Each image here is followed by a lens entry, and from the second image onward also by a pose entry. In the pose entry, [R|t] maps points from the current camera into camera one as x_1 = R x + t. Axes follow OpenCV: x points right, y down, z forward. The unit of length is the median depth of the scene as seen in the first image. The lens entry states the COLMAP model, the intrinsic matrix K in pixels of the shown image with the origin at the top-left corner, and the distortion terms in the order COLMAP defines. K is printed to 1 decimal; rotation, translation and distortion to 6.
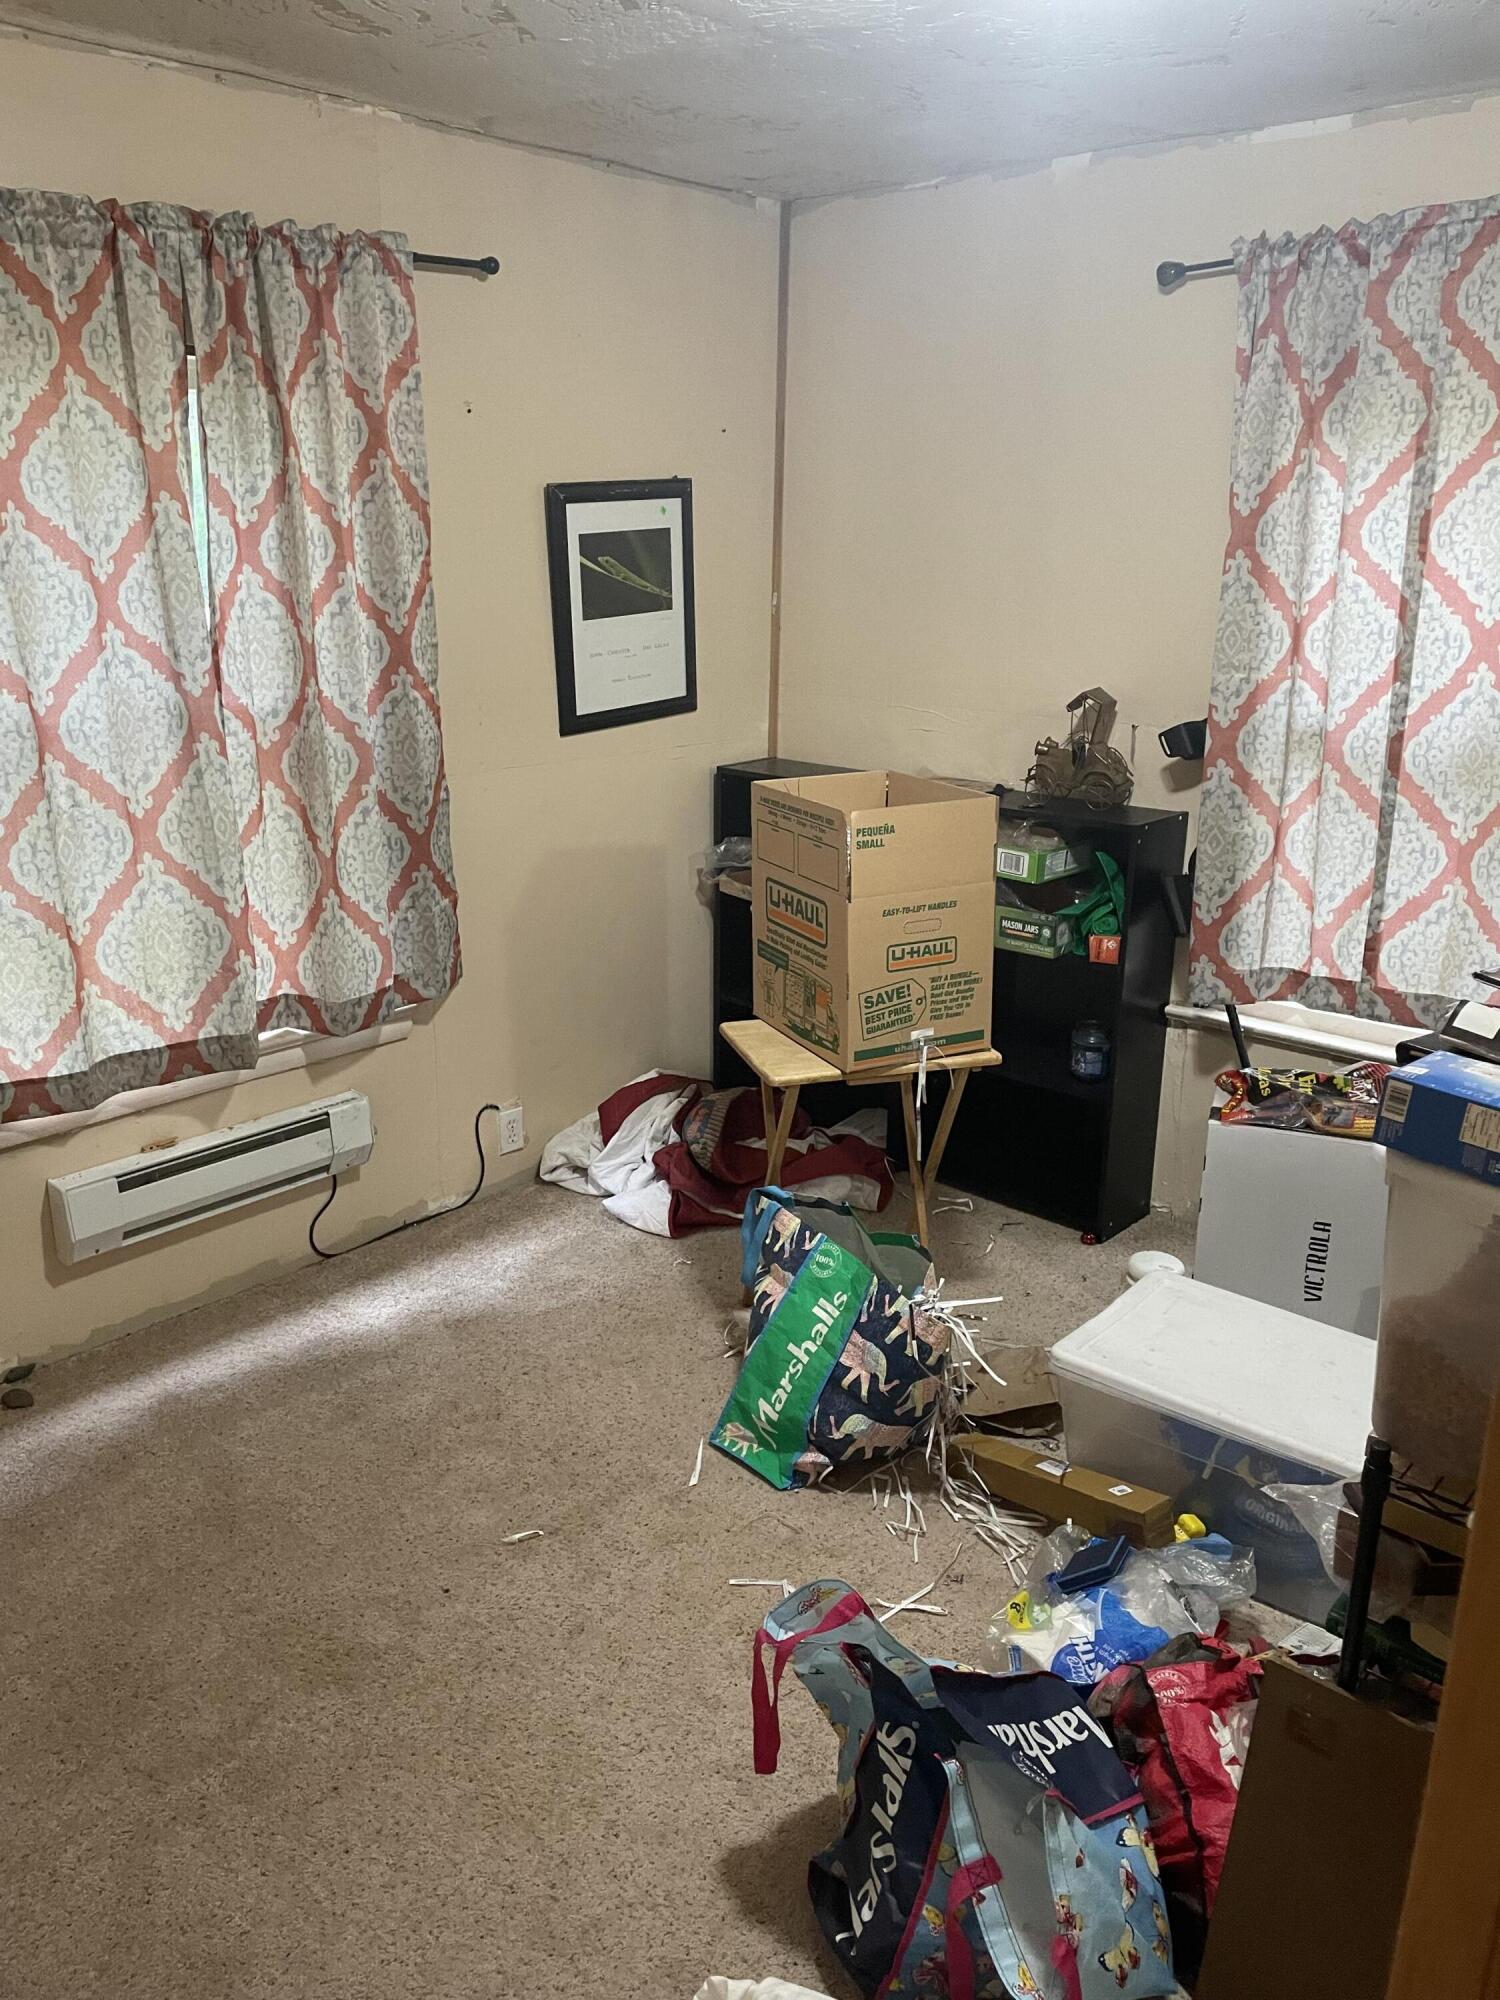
lens RADIAL K [[1511.3, 0, 752.1], [0, 1511.3, 1000.3], [0, 0, 1]] dist [0.054940, -0.034193]
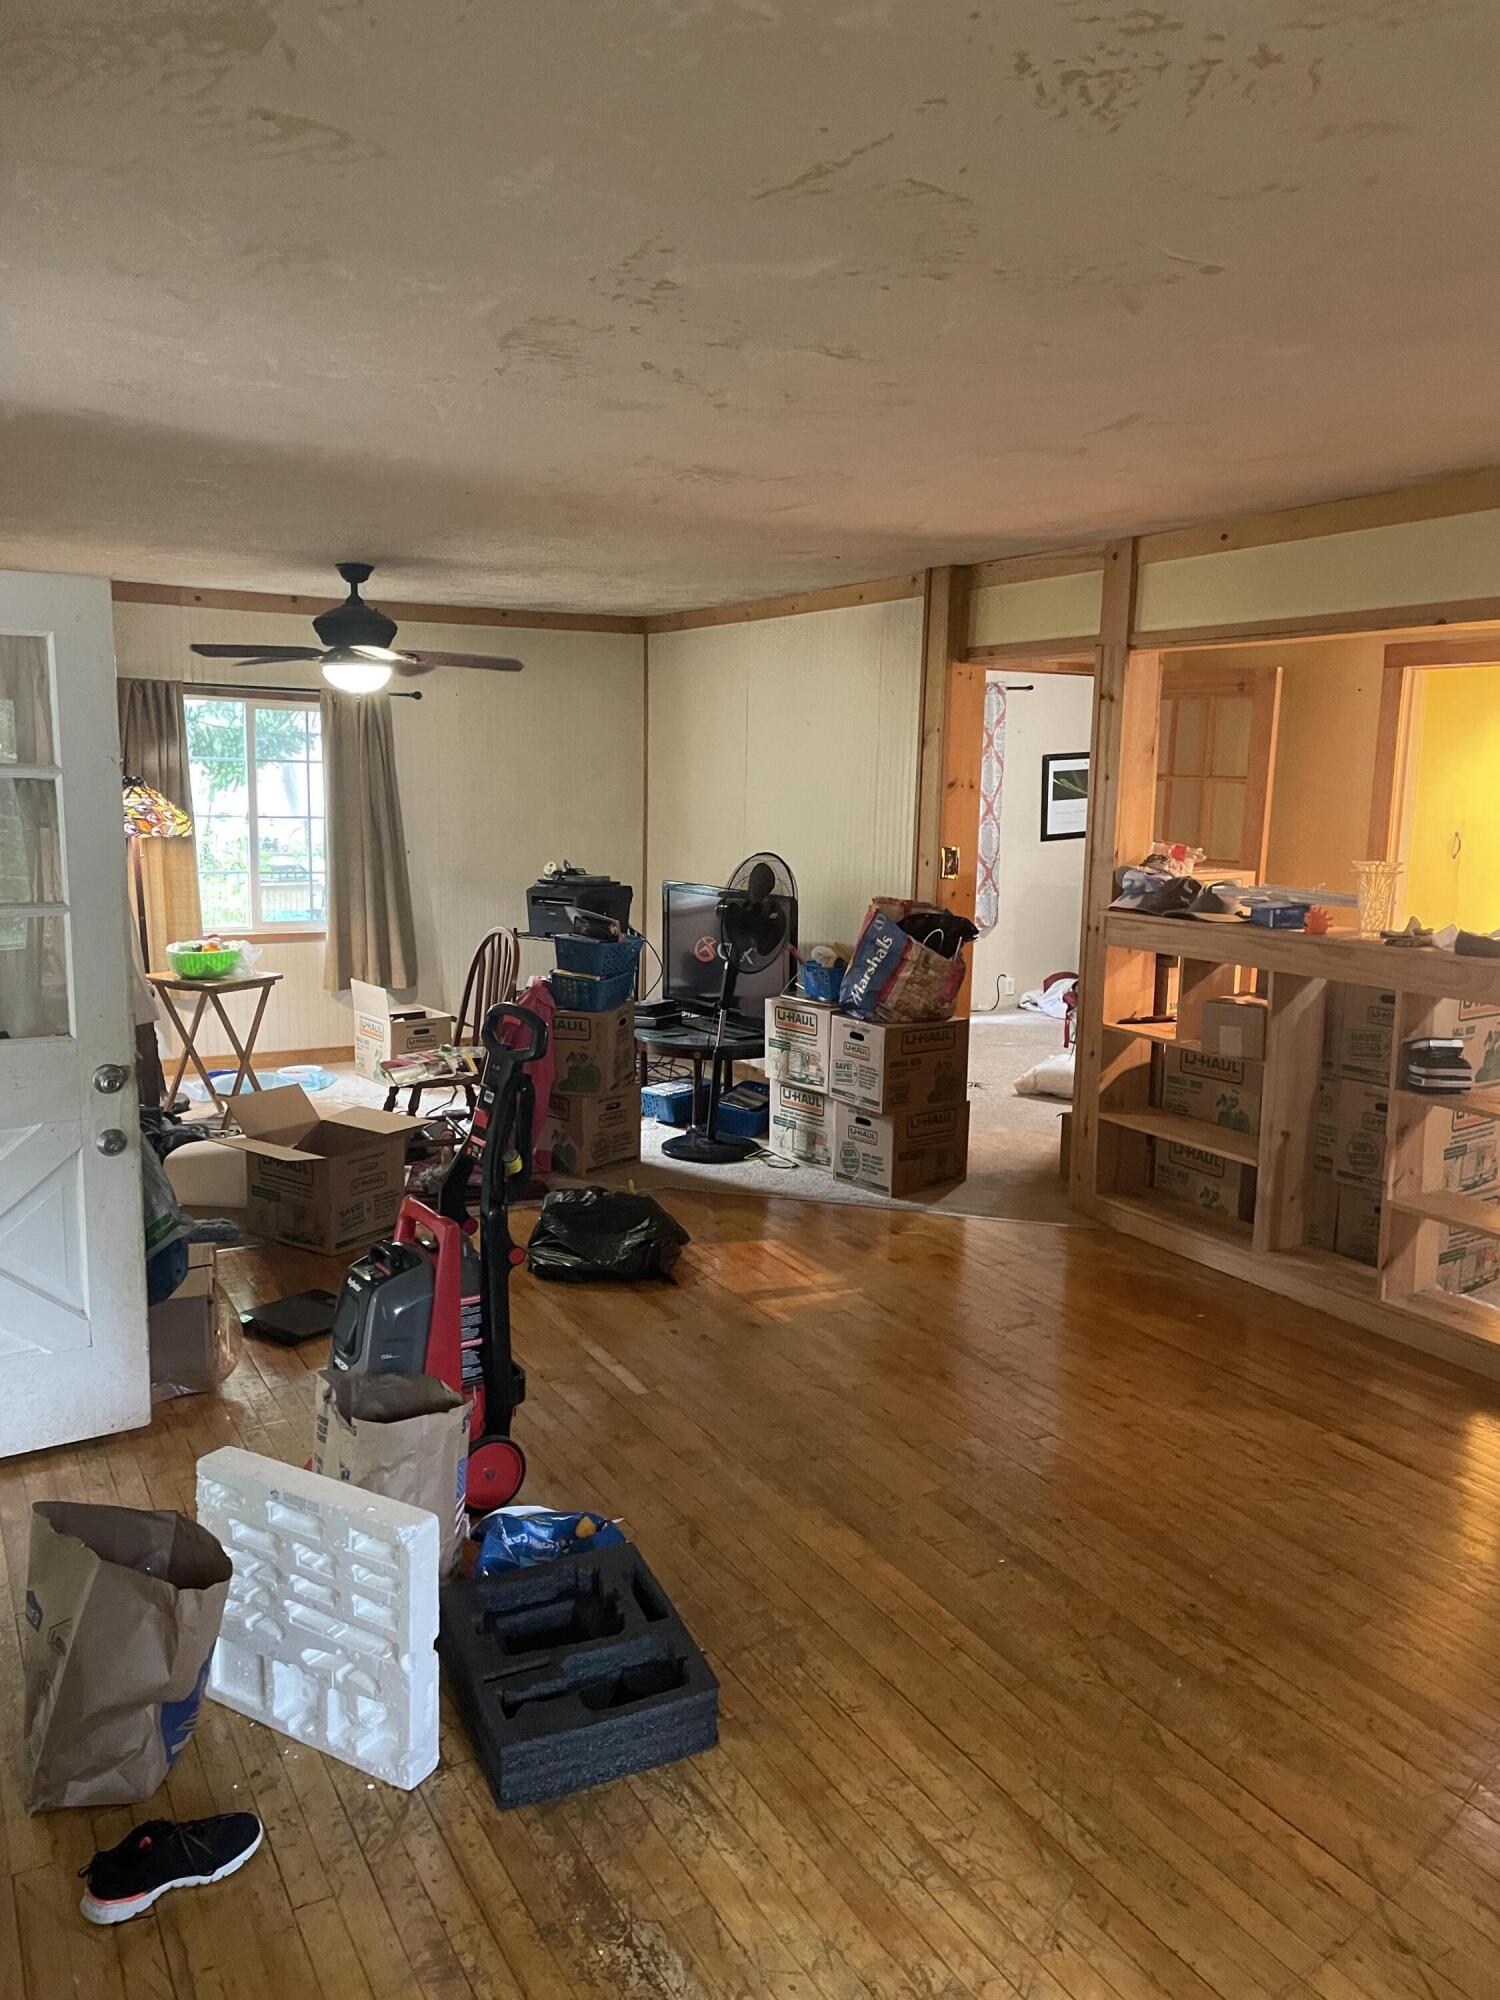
lens RADIAL K [[1511.3, 0, 746.8], [0, 1511.3, 1004.4], [0, 0, 1]] dist [0.054940, -0.034193]
pose [[0.951318, 0.061893, -0.301934, 0.214047], [-0.101635, 0.987830, -0.117734, 0.491793], [0.290973, 0.142689, 0.946031, -1.702614]]
